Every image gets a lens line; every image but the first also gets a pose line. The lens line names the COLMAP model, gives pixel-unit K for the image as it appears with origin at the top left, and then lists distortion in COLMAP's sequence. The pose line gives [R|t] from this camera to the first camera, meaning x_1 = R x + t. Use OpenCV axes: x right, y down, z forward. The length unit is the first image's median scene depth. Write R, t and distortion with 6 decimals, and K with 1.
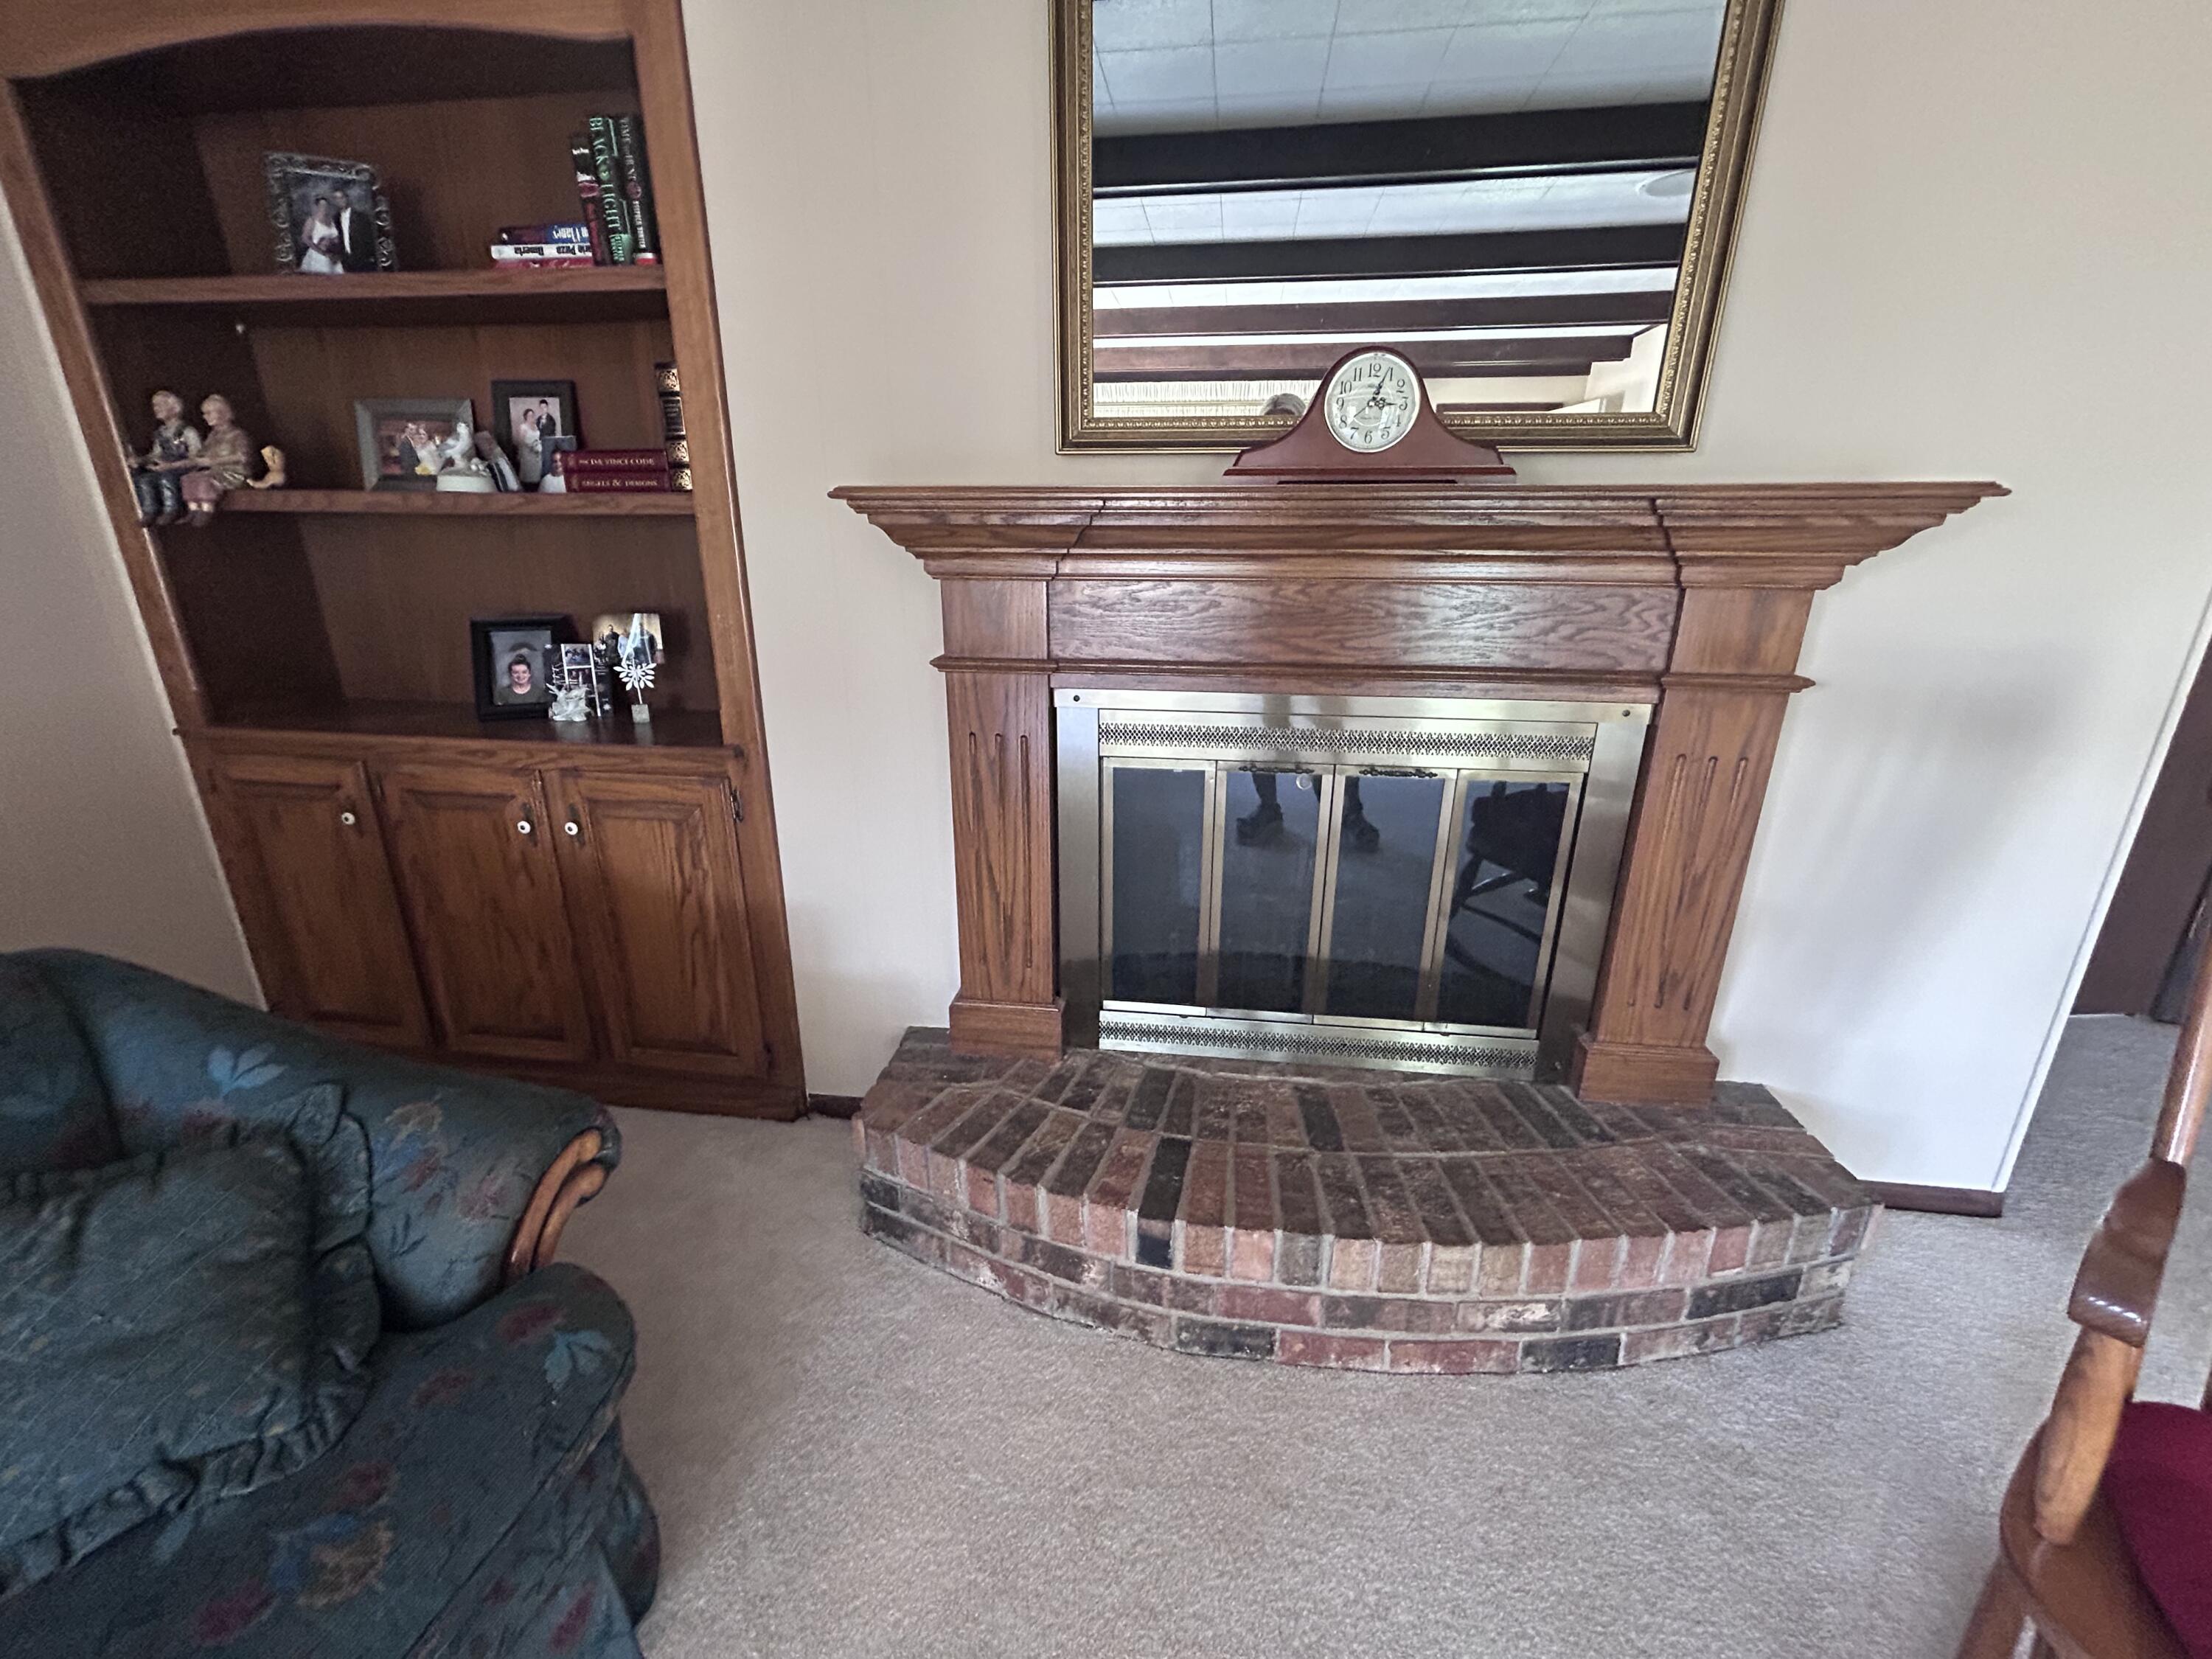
lens RADIAL K [[900.1, 0, 1119.1], [0, 900.1, 827.8], [0, 0, 1]] dist [-0.001538, -0.000014]
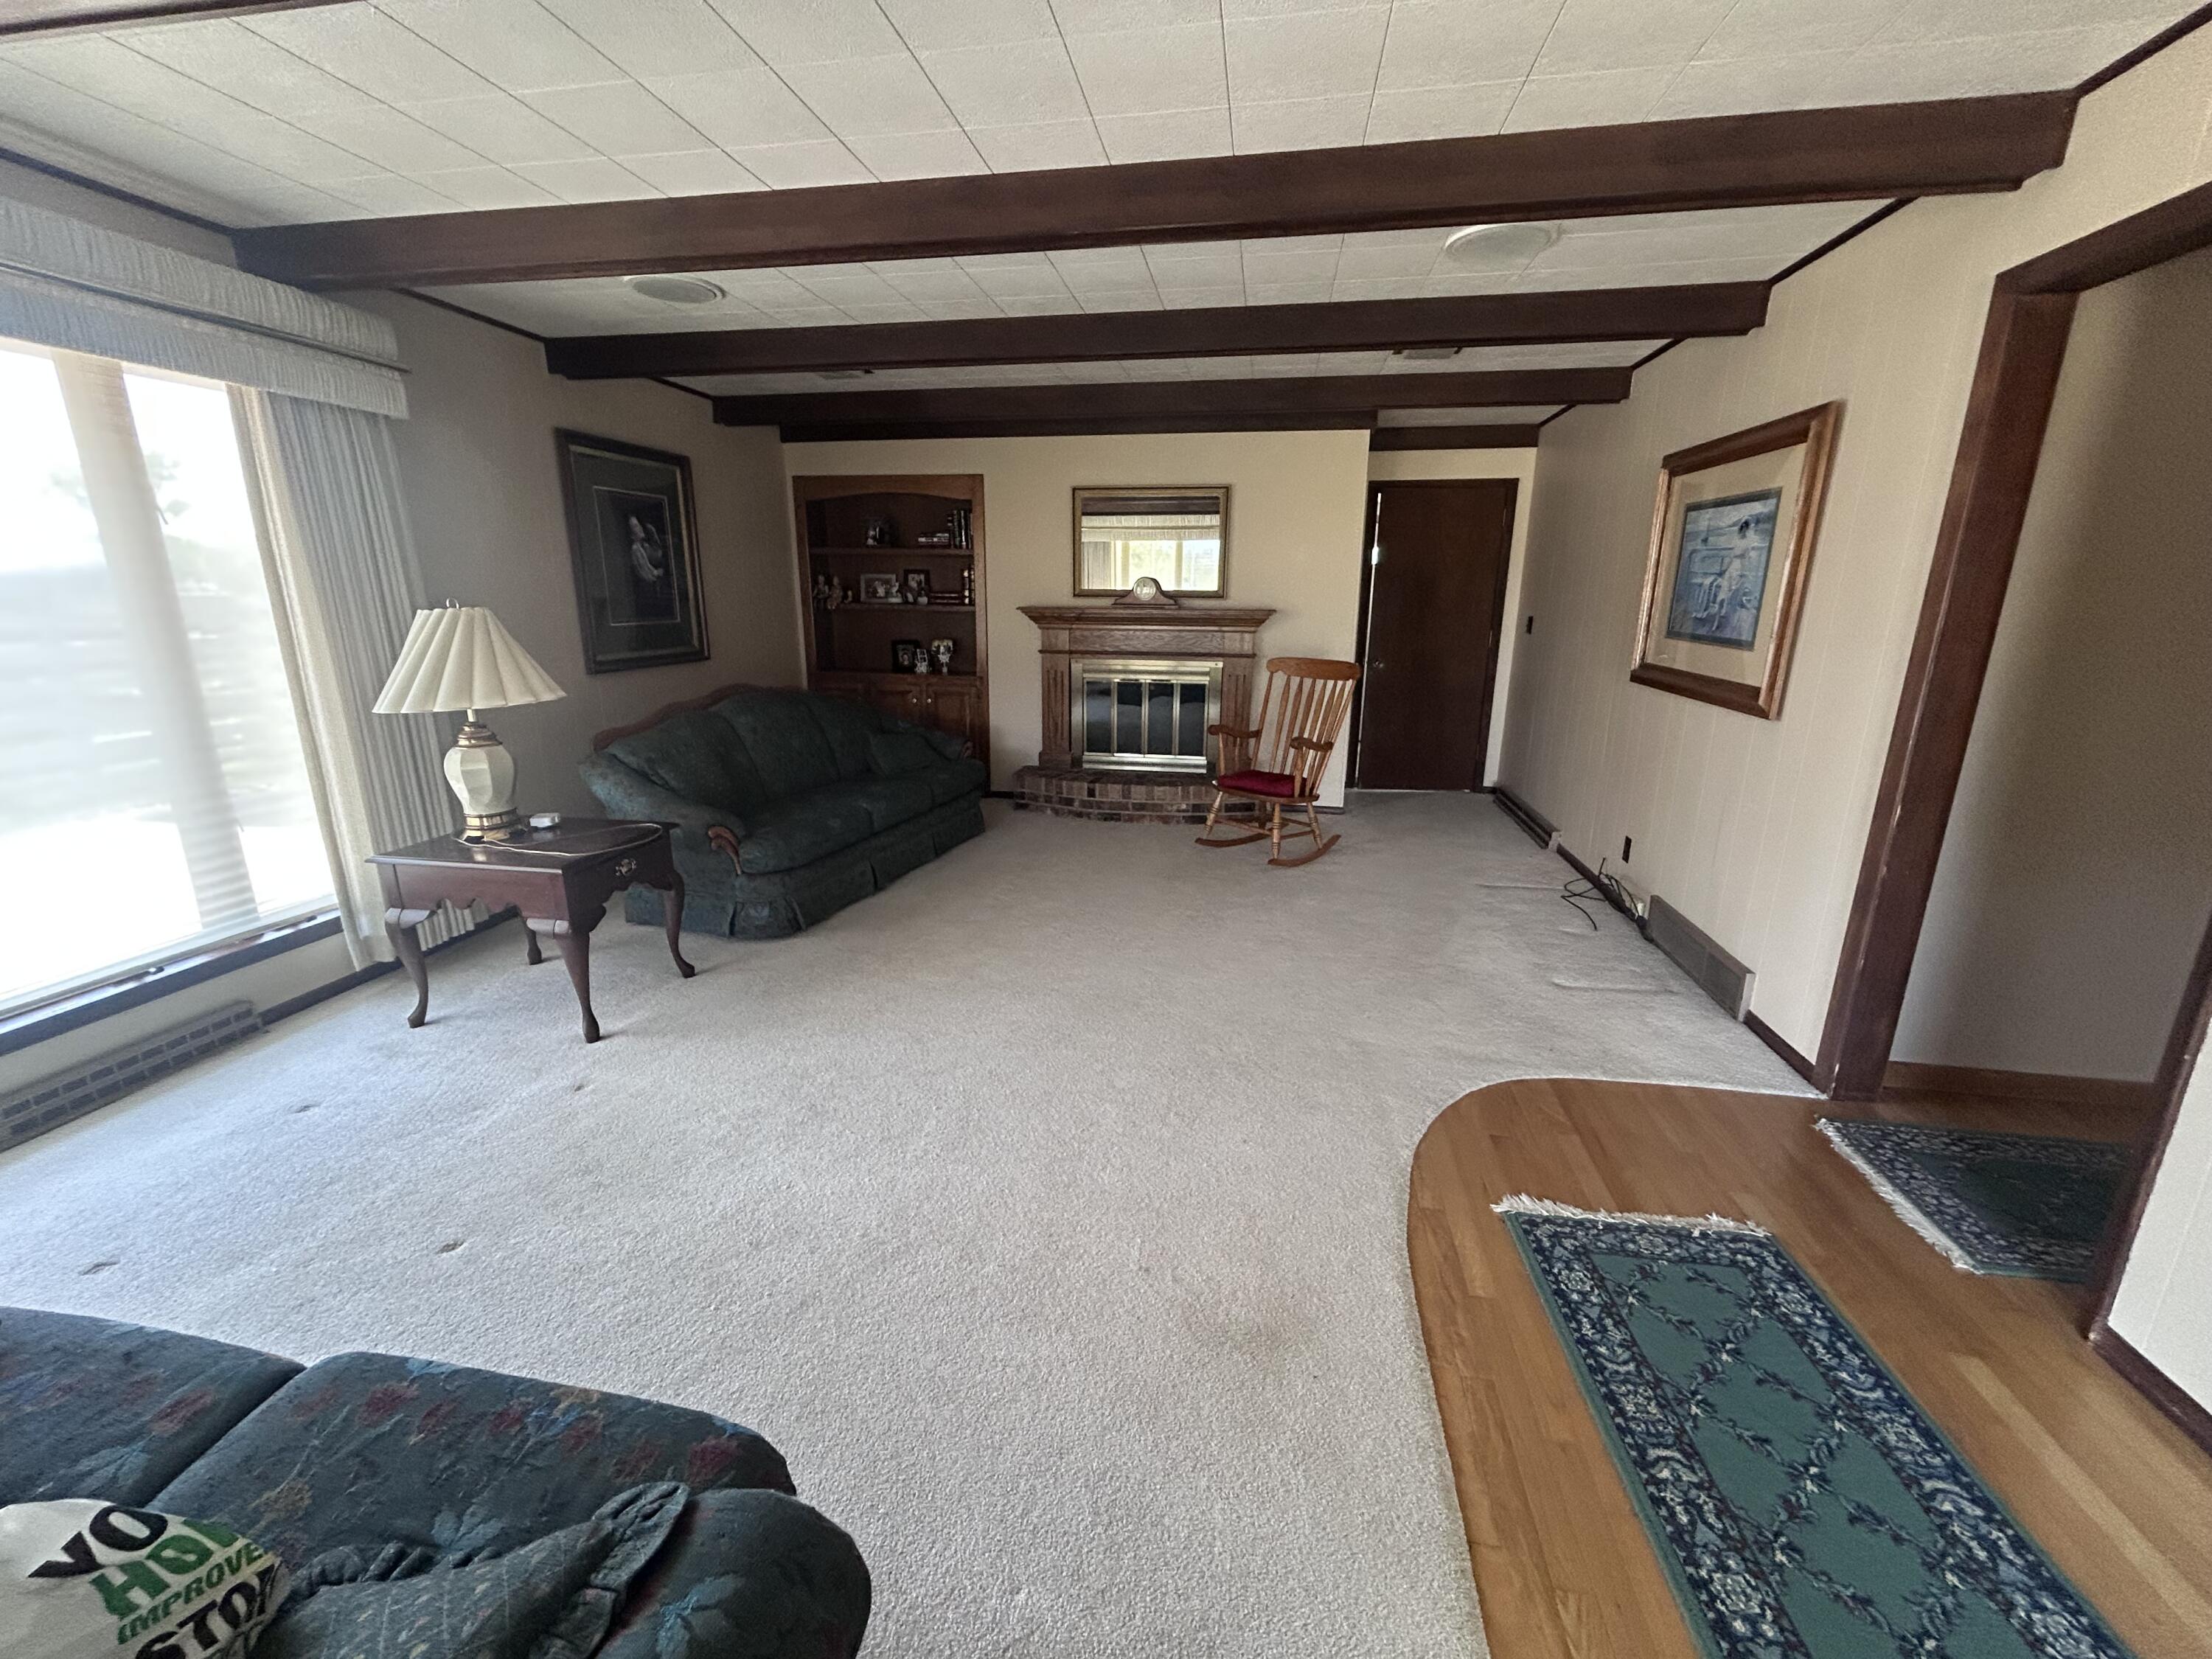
lens RADIAL K [[900.1, 0, 1097.2], [0, 900.1, 831.1], [0, 0, 1]] dist [-0.001538, -0.000014]
pose [[0.998560, 0.018762, -0.050248, 0.213795], [-0.021434, 0.998355, -0.053179, 0.674973], [0.049168, 0.054180, 0.997320, -2.390433]]
